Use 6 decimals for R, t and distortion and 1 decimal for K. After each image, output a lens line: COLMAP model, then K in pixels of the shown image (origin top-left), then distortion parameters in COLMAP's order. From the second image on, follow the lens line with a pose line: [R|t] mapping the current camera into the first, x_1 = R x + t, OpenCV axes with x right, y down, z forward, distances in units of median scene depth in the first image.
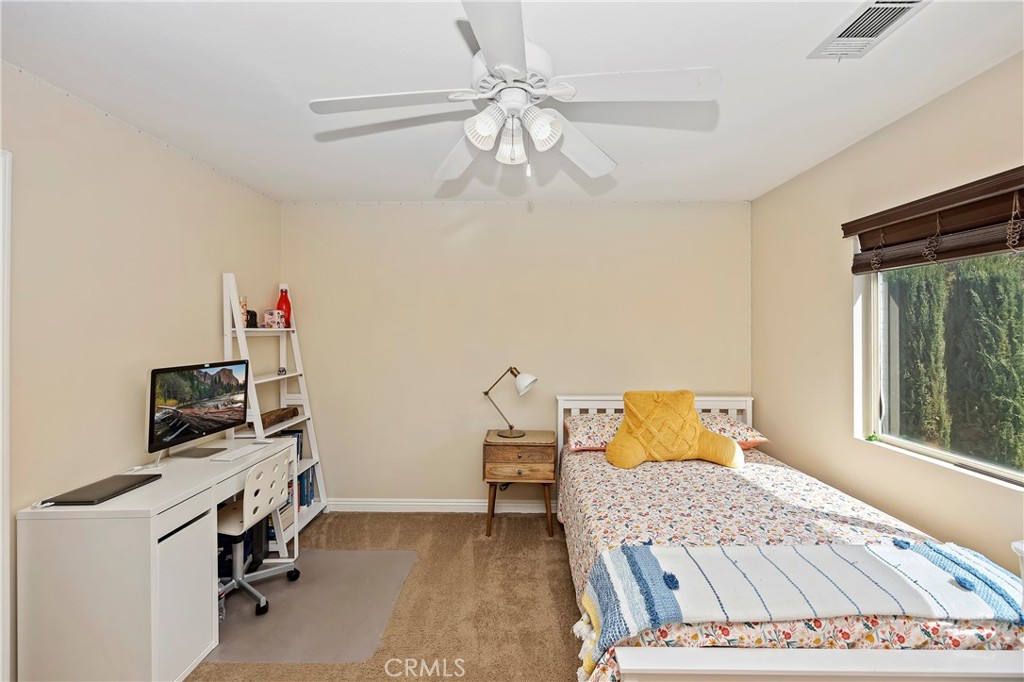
lens RADIAL K [[423.6, 0, 517.9], [0, 423.6, 326.3], [0, 0, 1]] dist [-0.001369, 0.001207]
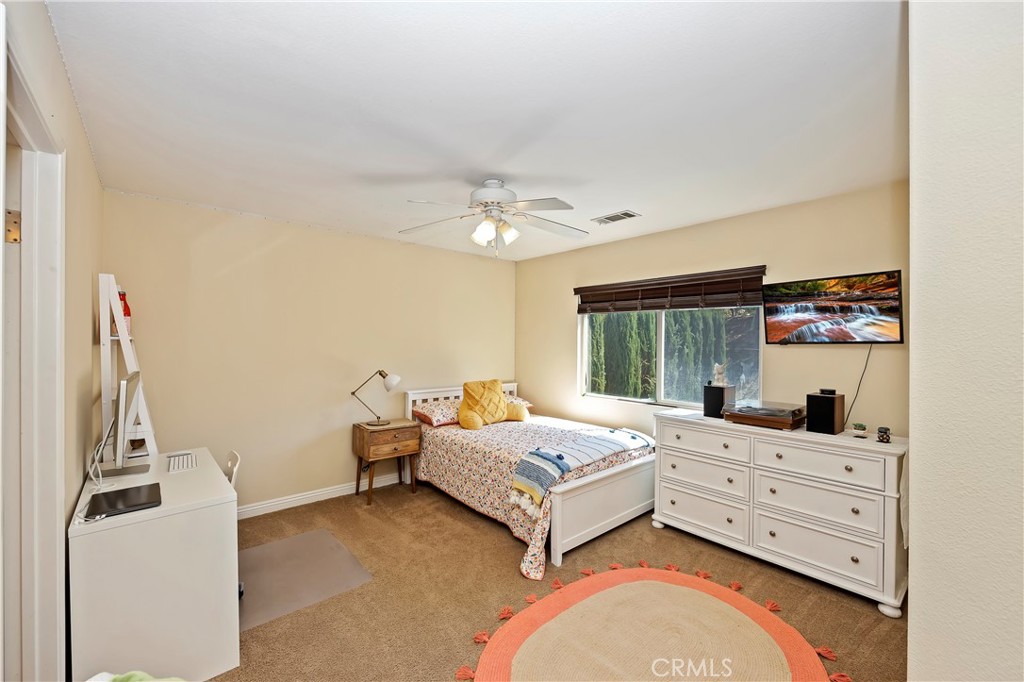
lens RADIAL K [[423.6, 0, 510.1], [0, 423.6, 342.4], [0, 0, 1]] dist [-0.001369, 0.001207]
pose [[0.738672, 0.003912, 0.674054, -0.681133], [-0.012351, 0.999894, 0.007732, -0.001500], [-0.673952, -0.014037, 0.738642, -0.224645]]
